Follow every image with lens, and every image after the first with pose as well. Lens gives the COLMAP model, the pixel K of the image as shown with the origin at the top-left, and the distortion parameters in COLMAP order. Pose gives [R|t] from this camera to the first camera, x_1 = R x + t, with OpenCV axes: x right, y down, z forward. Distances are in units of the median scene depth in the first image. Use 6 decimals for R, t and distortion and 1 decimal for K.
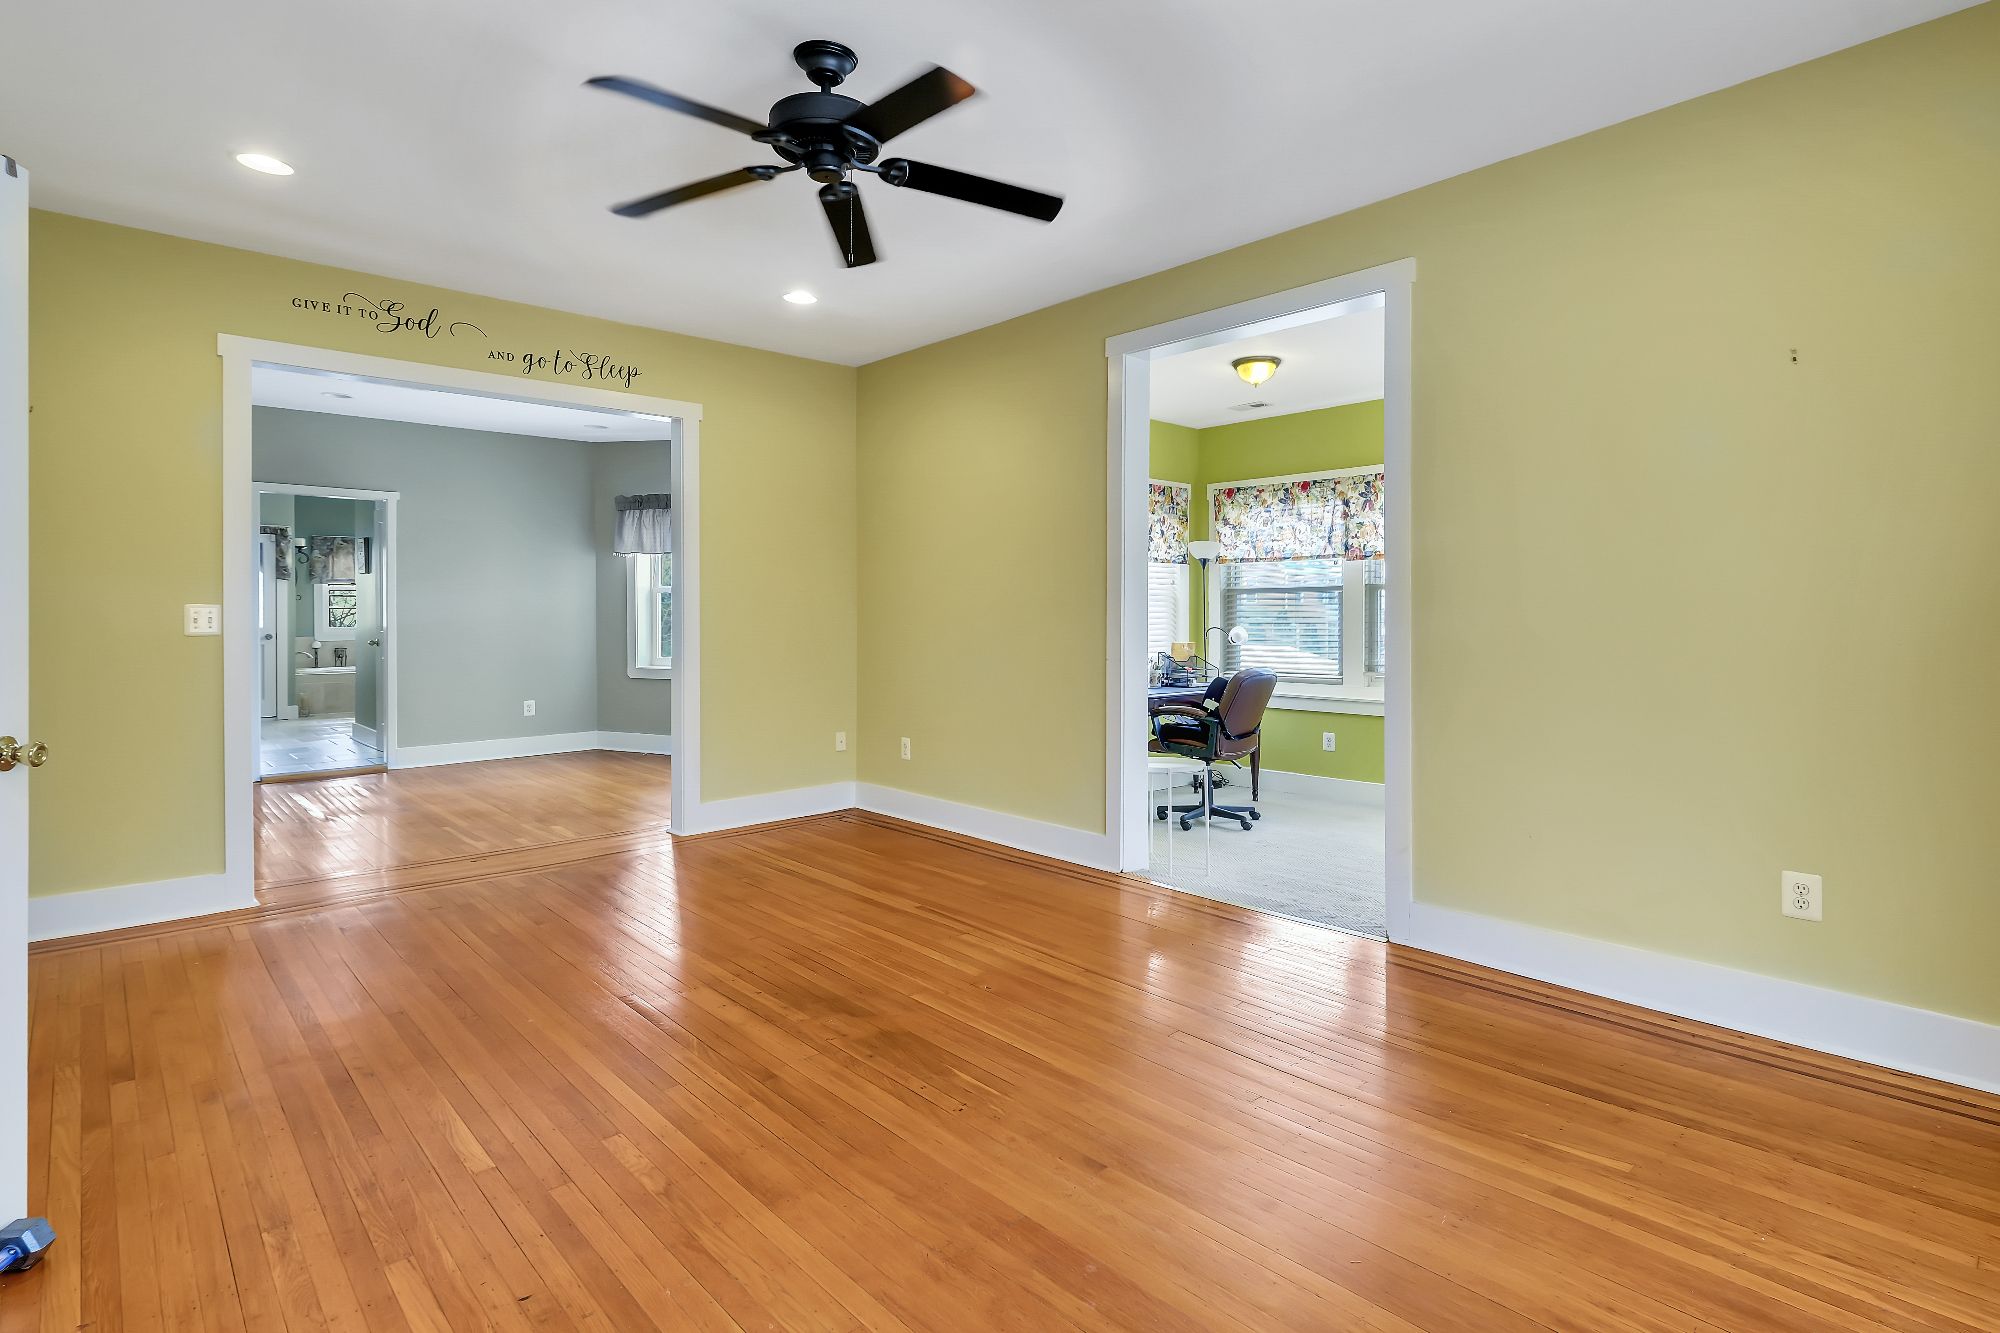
lens RADIAL K [[995.0, 0, 1005.6], [0, 995.0, 617.6], [0, 0, 1]] dist [0.001444, 0.000187]
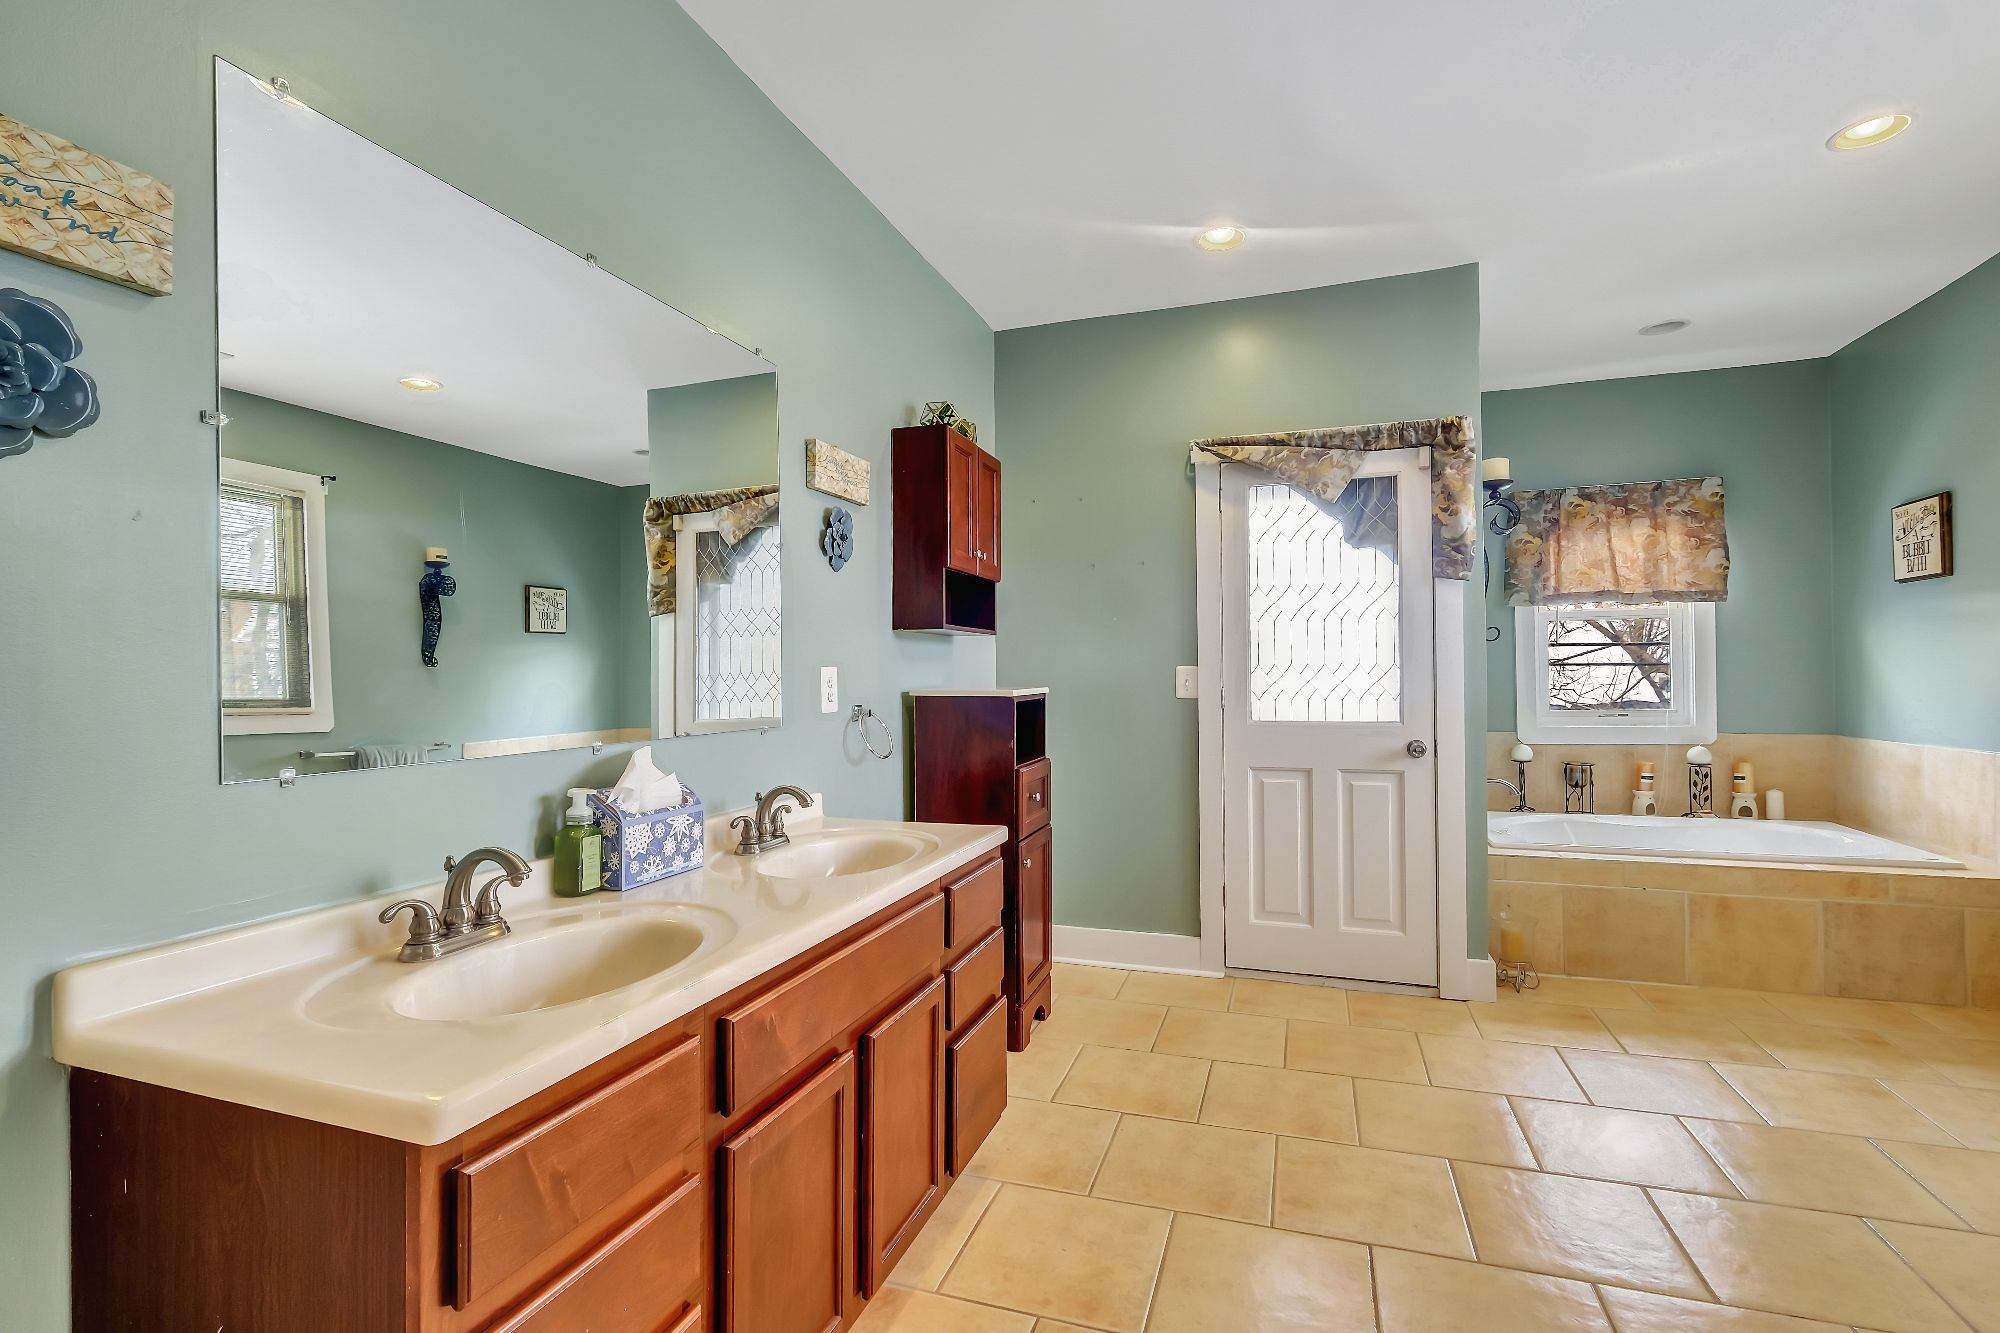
lens RADIAL K [[880.2, 0, 1012.4], [0, 880.2, 658.0], [0, 0, 1]] dist [-0.002159, 0.000105]
pose [[0.469604, -0.016015, -0.882732, -0.524358], [-0.000646, 0.999829, -0.018484, -0.006007], [0.882877, 0.009251, 0.469513, 0.717386]]
